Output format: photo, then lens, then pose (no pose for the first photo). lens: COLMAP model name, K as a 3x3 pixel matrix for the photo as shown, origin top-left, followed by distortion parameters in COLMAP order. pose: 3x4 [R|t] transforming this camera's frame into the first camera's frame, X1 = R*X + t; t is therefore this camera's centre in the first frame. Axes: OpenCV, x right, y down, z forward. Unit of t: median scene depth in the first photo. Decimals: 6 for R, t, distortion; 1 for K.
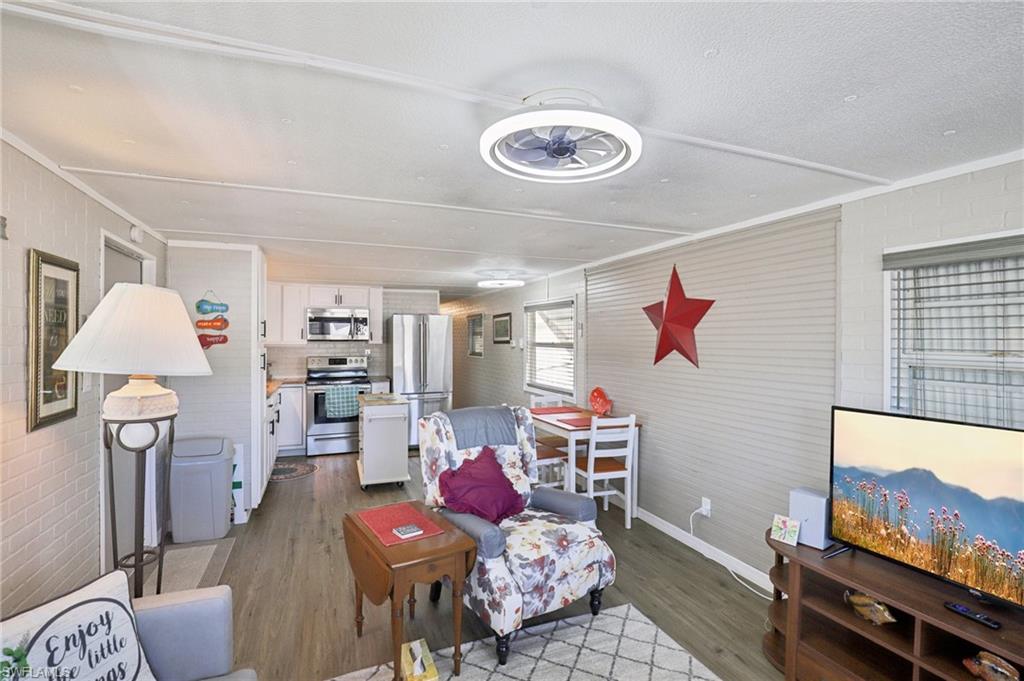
lens RADIAL K [[487.4, 0, 514.2], [0, 487.4, 337.3], [0, 0, 1]] dist [-0.024859, 0.000750]
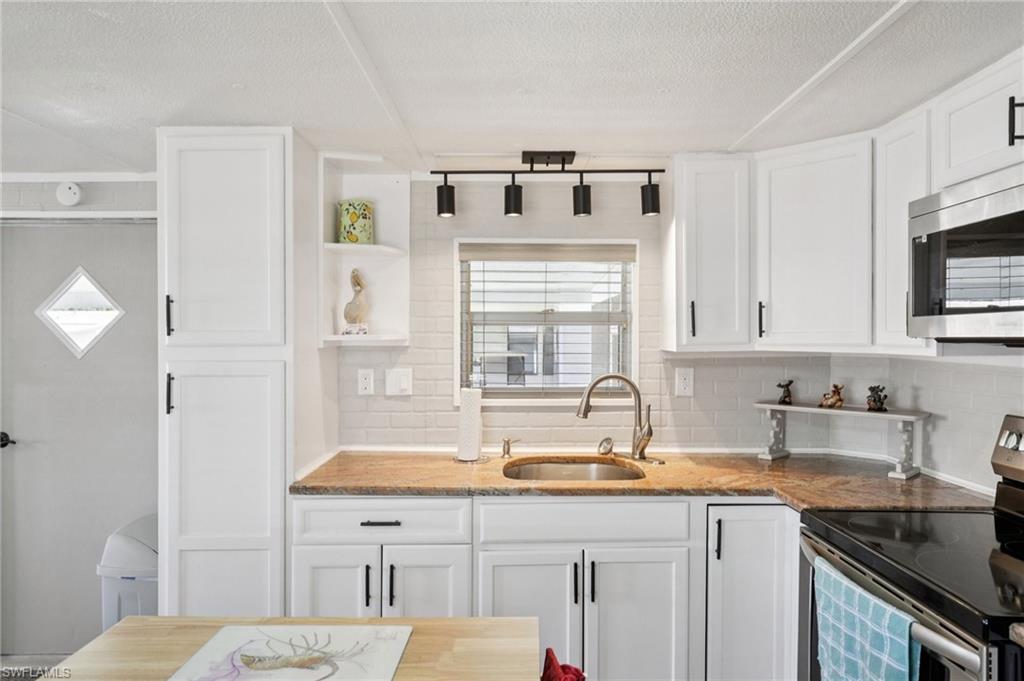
lens RADIAL K [[672.1, 0, 511.3], [0, 672.1, 328.9], [0, 0, 1]] dist [0.017802, -0.000371]
pose [[-0.396890, -0.016842, -0.917712, -0.126287], [0.006421, 0.999756, -0.021125, 0.015314], [0.917844, -0.014277, -0.396685, 2.212097]]
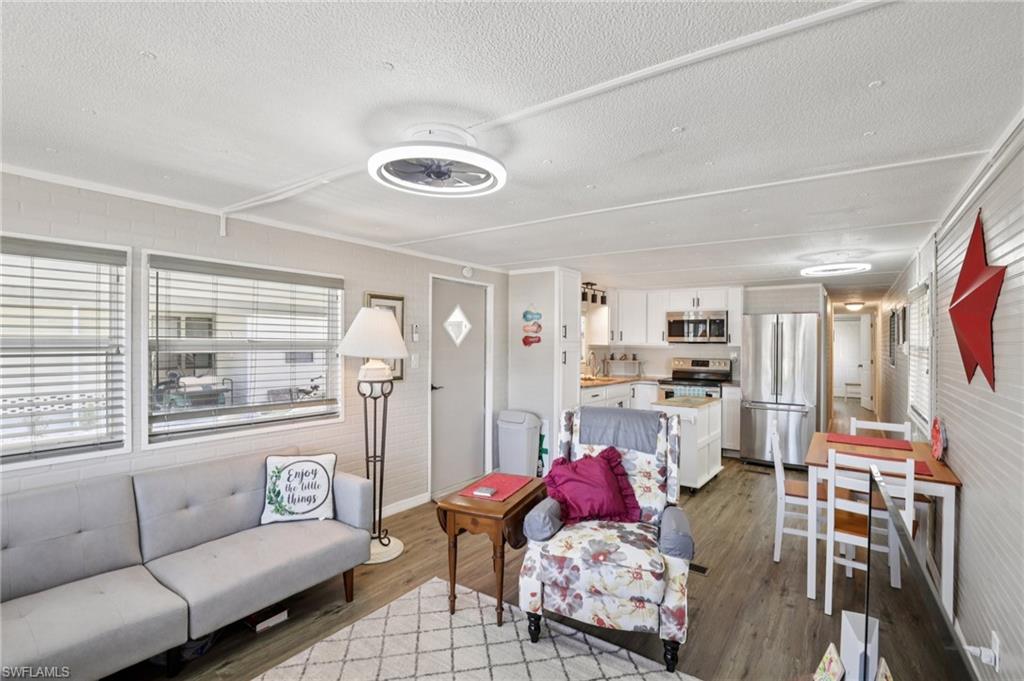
lens RADIAL K [[487.4, 0, 514.2], [0, 487.4, 337.3], [0, 0, 1]] dist [-0.024859, 0.000750]
pose [[0.520868, -0.002040, -0.853635, 0.740269], [-0.006120, 0.999963, -0.006124, 0.009437], [0.853615, 0.008415, 0.520836, 0.342701]]
